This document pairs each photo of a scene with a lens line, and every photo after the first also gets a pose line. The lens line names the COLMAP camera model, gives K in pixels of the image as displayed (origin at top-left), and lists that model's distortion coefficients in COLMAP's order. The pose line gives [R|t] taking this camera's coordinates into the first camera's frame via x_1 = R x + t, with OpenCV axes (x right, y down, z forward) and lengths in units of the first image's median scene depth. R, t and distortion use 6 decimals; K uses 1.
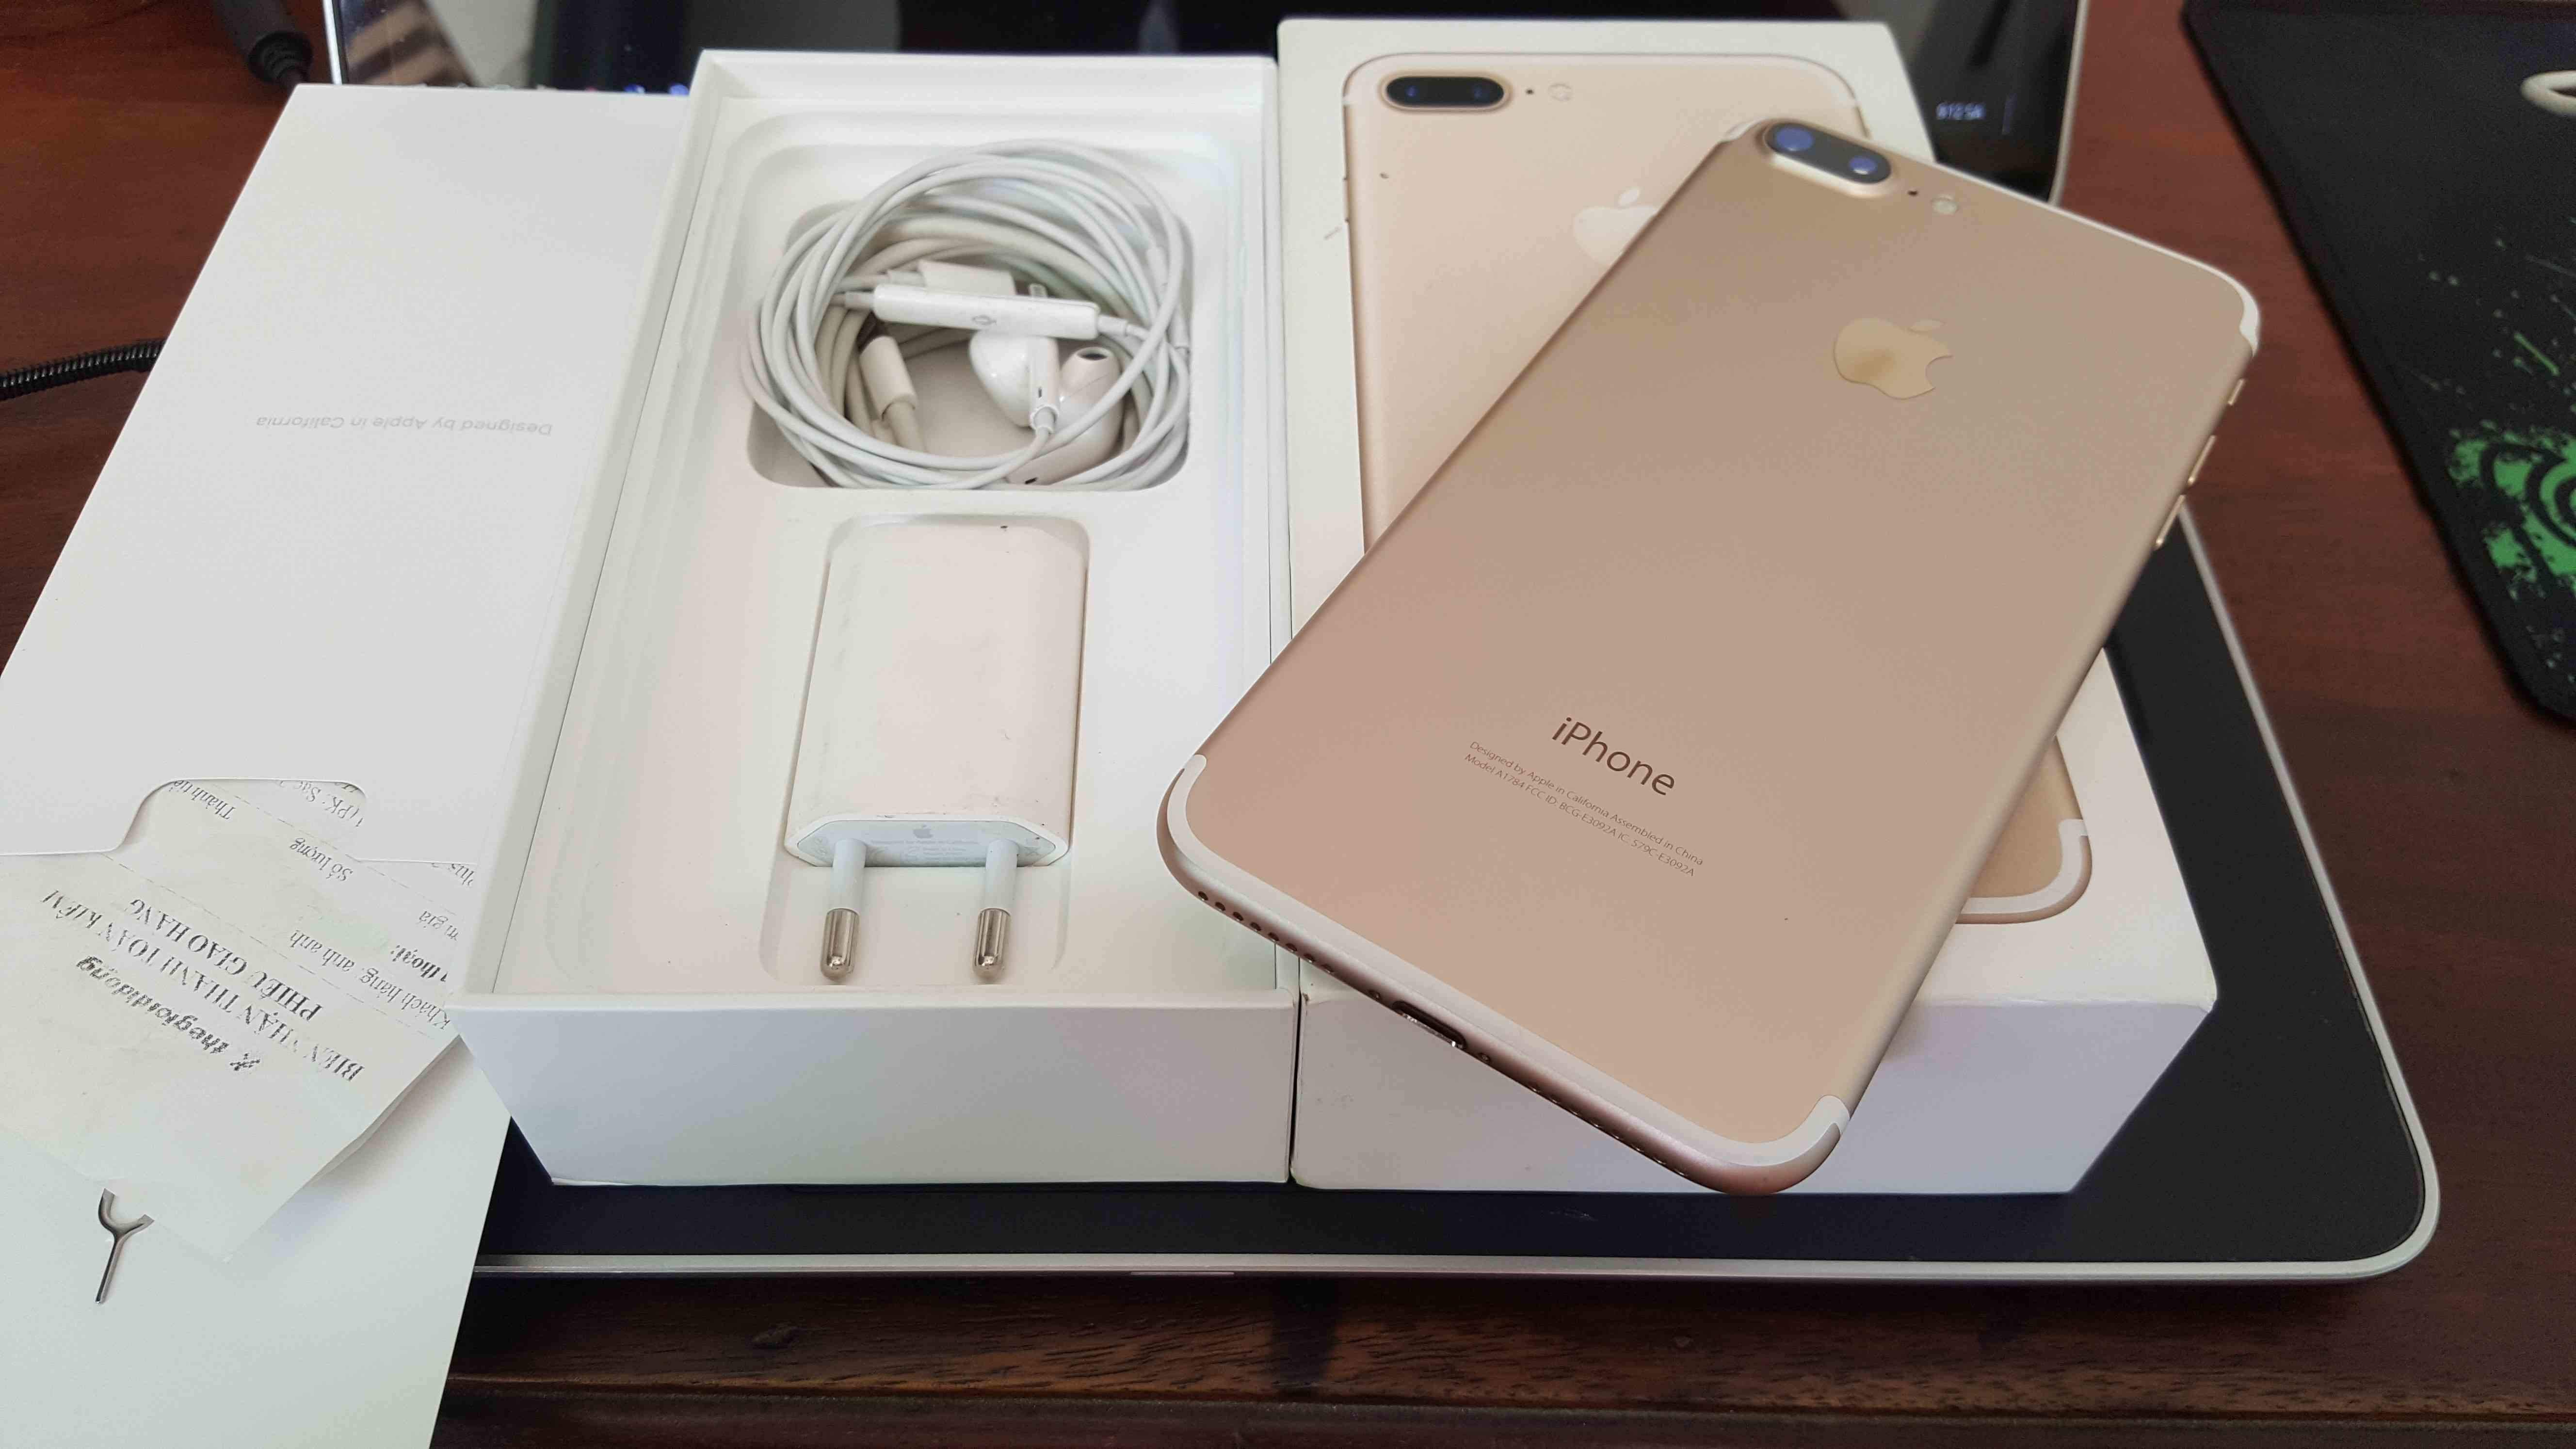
lens RADIAL K [[1922.1, 0, 1294.4], [0, 1922.1, 728.0], [0, 0, 1]] dist [0.052509, -0.157551]
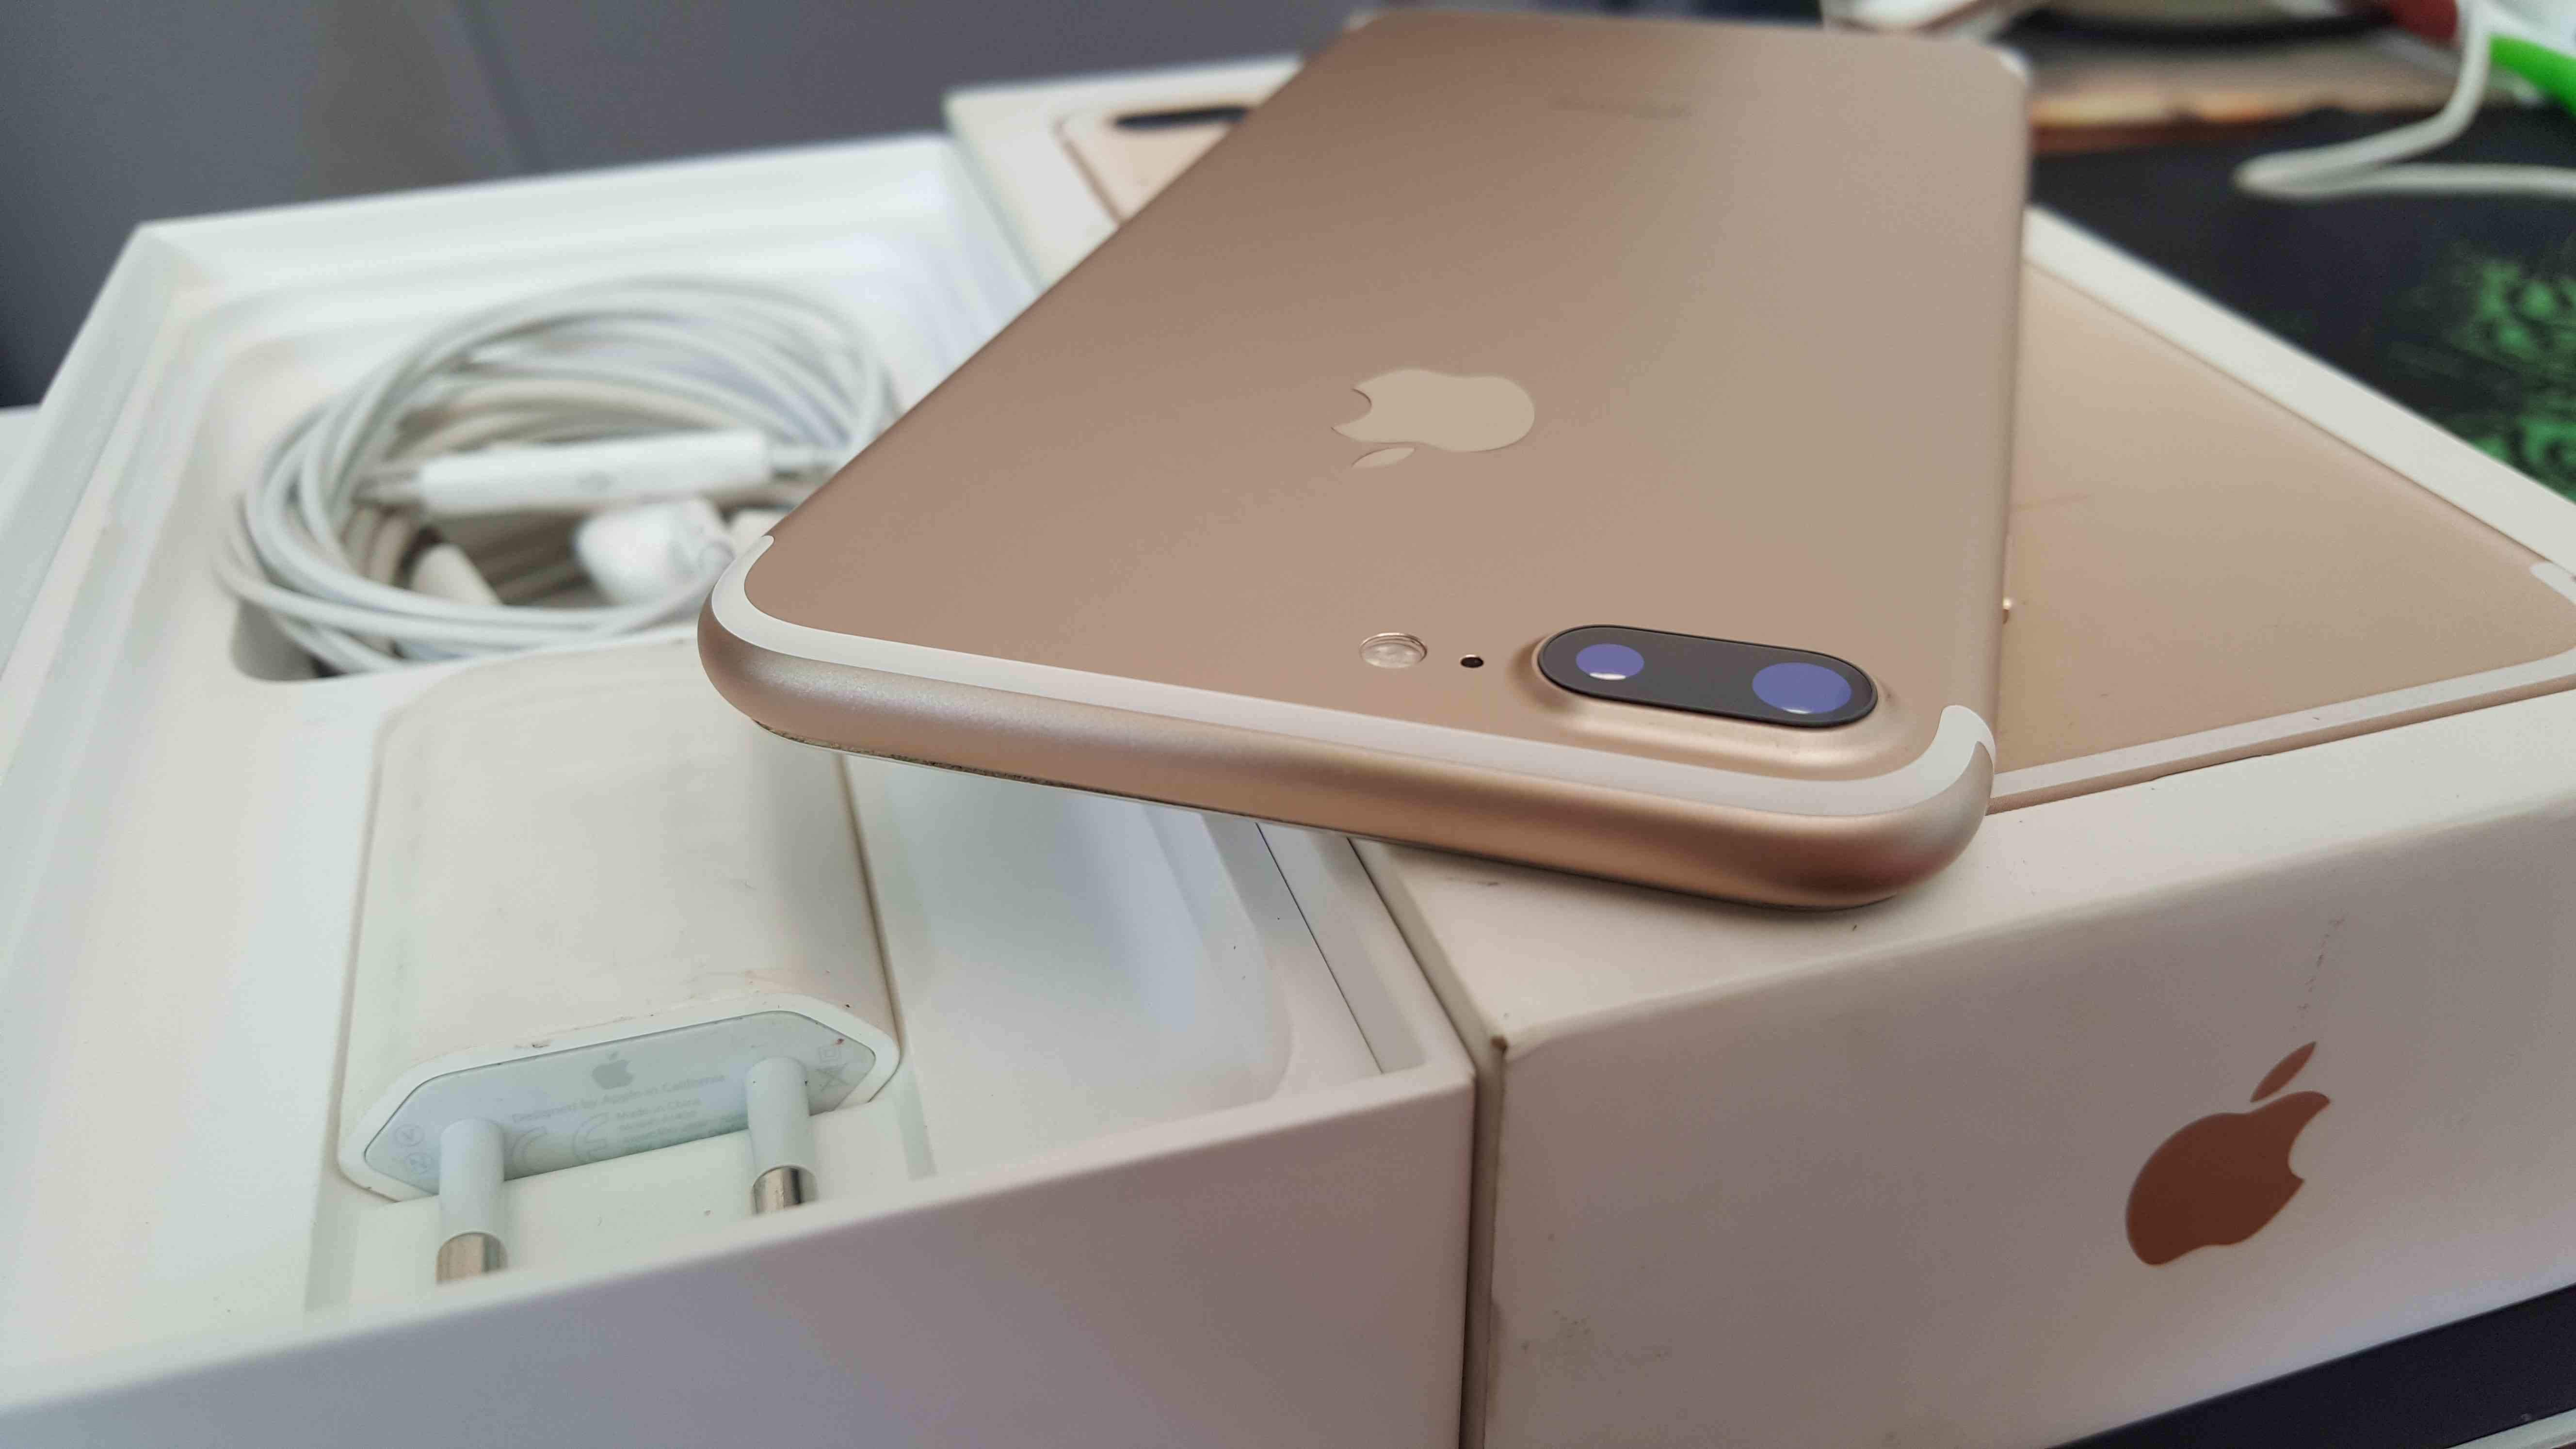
lens RADIAL K [[1922.1, 0, 1294.4], [0, 1922.1, 728.0], [0, 0, 1]] dist [0.052509, -0.157551]
pose [[0.958750, -0.178554, 0.221172, -0.114932], [0.242117, 0.920625, -0.306315, 0.170444], [-0.148923, 0.347229, 0.925880, 0.458279]]
